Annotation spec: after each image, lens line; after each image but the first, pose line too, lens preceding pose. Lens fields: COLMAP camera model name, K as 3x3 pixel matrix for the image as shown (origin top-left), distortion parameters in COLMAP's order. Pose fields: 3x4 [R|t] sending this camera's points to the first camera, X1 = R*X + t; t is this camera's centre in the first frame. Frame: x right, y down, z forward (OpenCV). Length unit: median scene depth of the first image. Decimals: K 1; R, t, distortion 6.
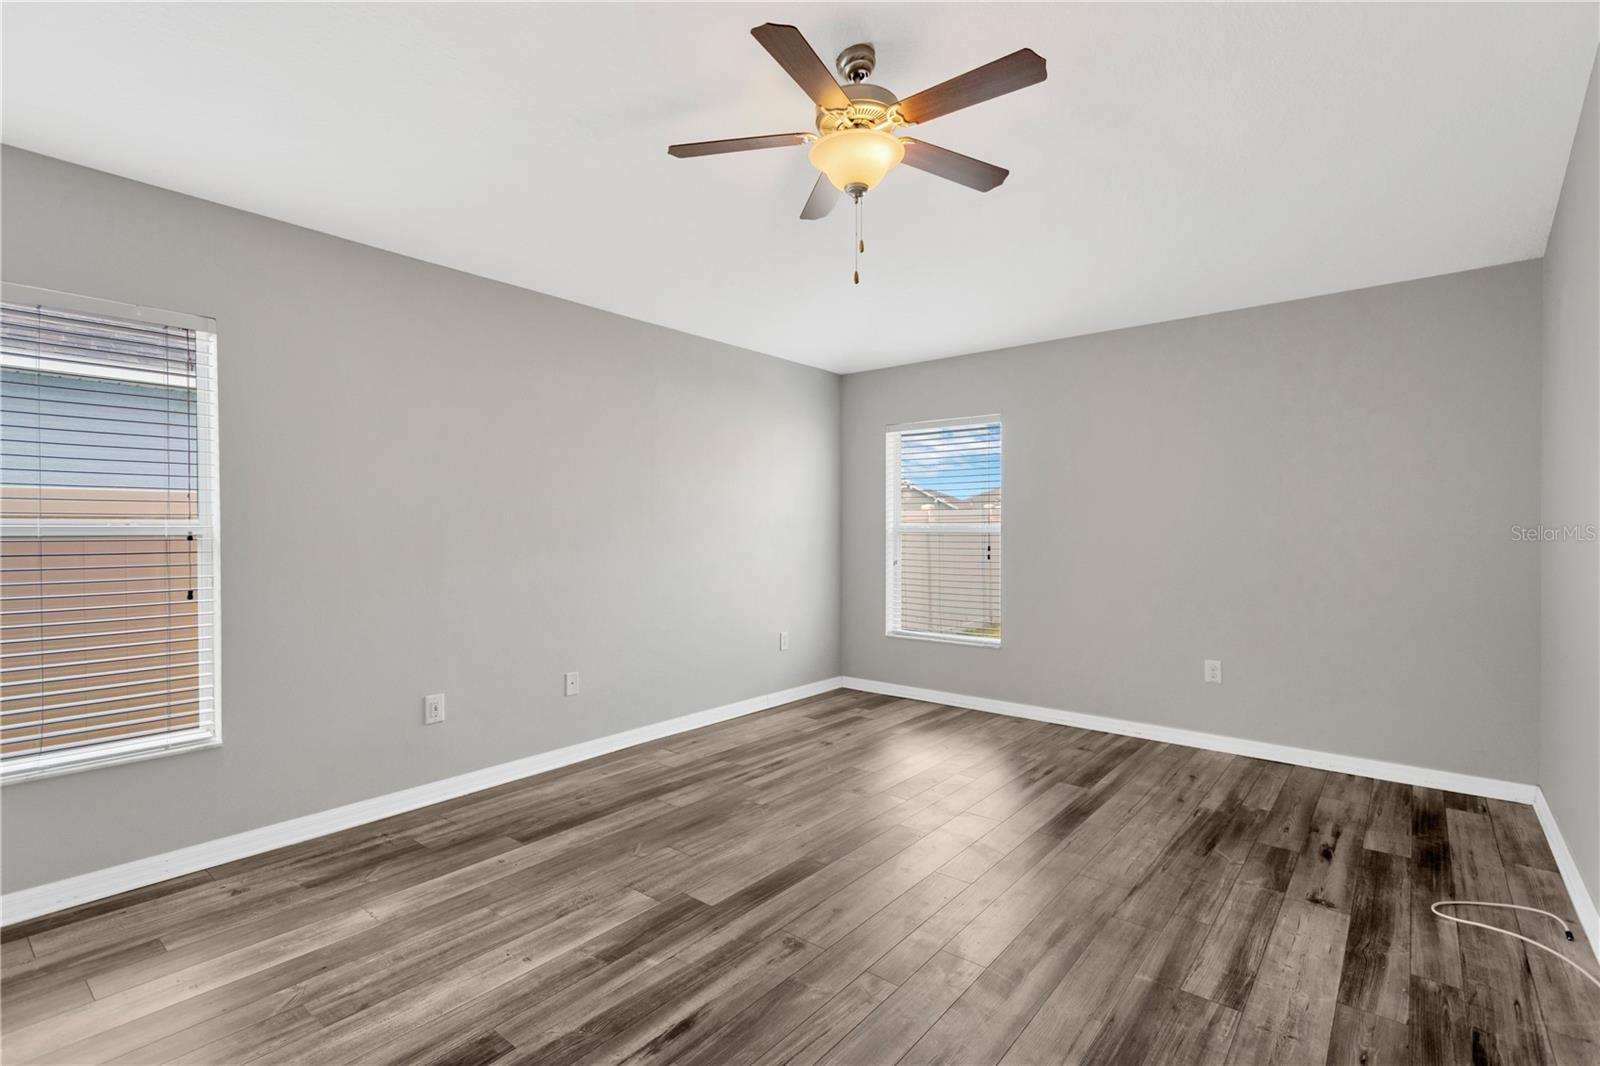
lens RADIAL K [[745.1, 0, 800.0], [0, 745.1, 532.0], [0, 0, 1]] dist [0.004760, -0.001051]
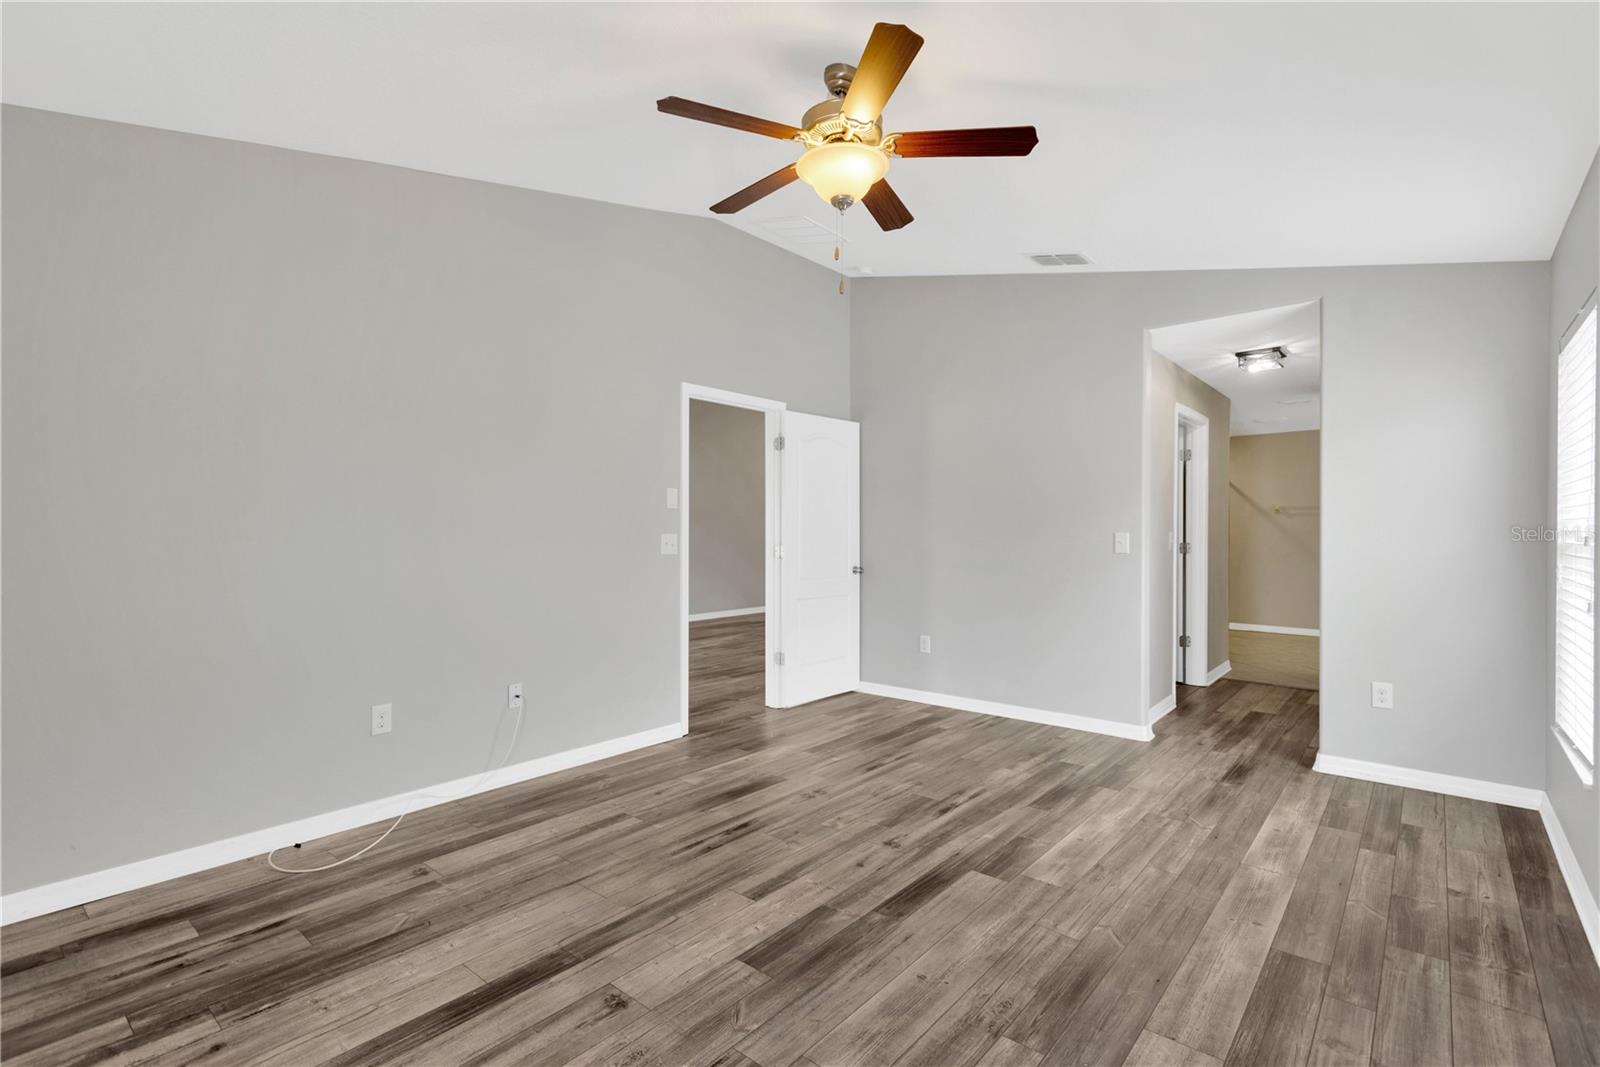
lens RADIAL K [[745.1, 0, 800.0], [0, 745.1, 532.7], [0, 0, 1]] dist [0.004760, -0.001051]
pose [[-0.999874, 0.000826, 0.015847, 0.119820], [0.000908, 0.999986, 0.005216, -0.010627], [-0.015843, 0.005229, -0.999861, 2.082732]]
